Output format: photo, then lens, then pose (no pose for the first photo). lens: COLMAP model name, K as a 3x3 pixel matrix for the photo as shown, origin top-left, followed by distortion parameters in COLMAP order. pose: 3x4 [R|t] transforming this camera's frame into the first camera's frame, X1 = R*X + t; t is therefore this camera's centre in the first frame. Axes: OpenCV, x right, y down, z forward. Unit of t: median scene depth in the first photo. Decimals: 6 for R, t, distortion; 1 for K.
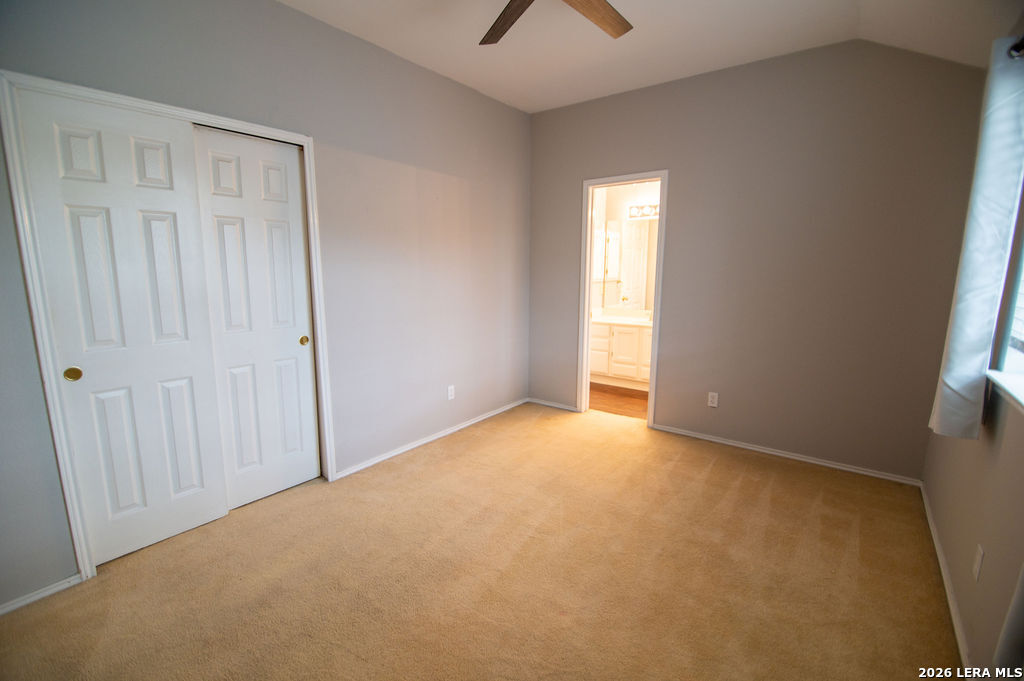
lens RADIAL K [[458.2, 0, 511.8], [0, 458.2, 342.0], [0, 0, 1]] dist [-0.004479, -0.001110]
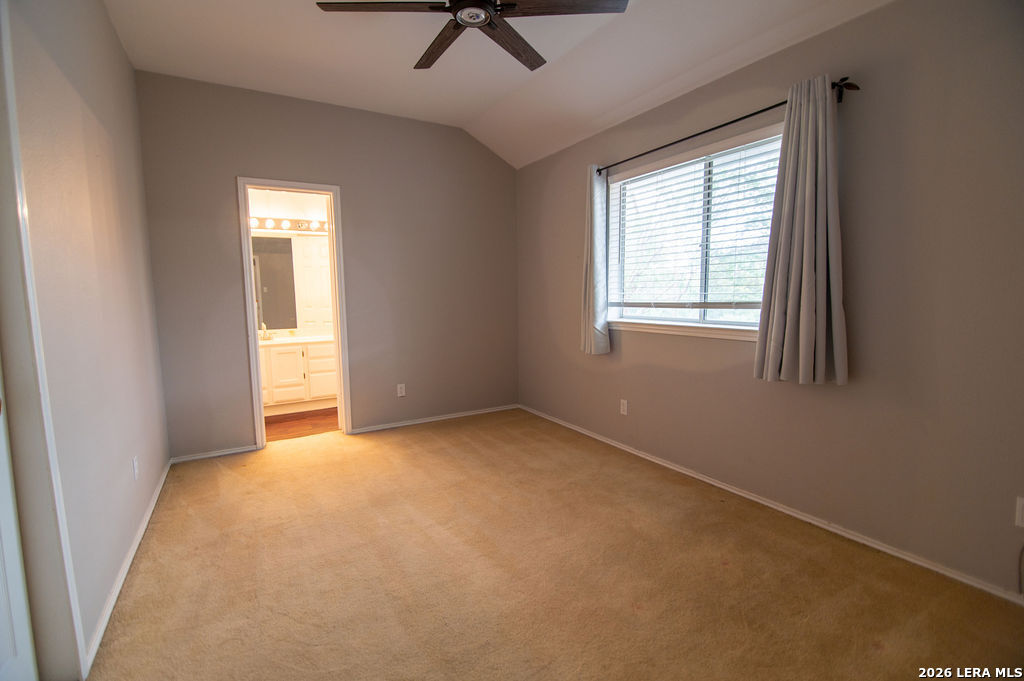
lens RADIAL K [[455.9, 0, 512.0], [0, 455.9, 340.5], [0, 0, 1]] dist [-0.011470, -0.000504]
pose [[0.381571, -0.106590, 0.918173, -0.518042], [0.167567, 0.984847, 0.044693, -0.004029], [-0.909024, 0.136802, 0.393650, 0.273453]]
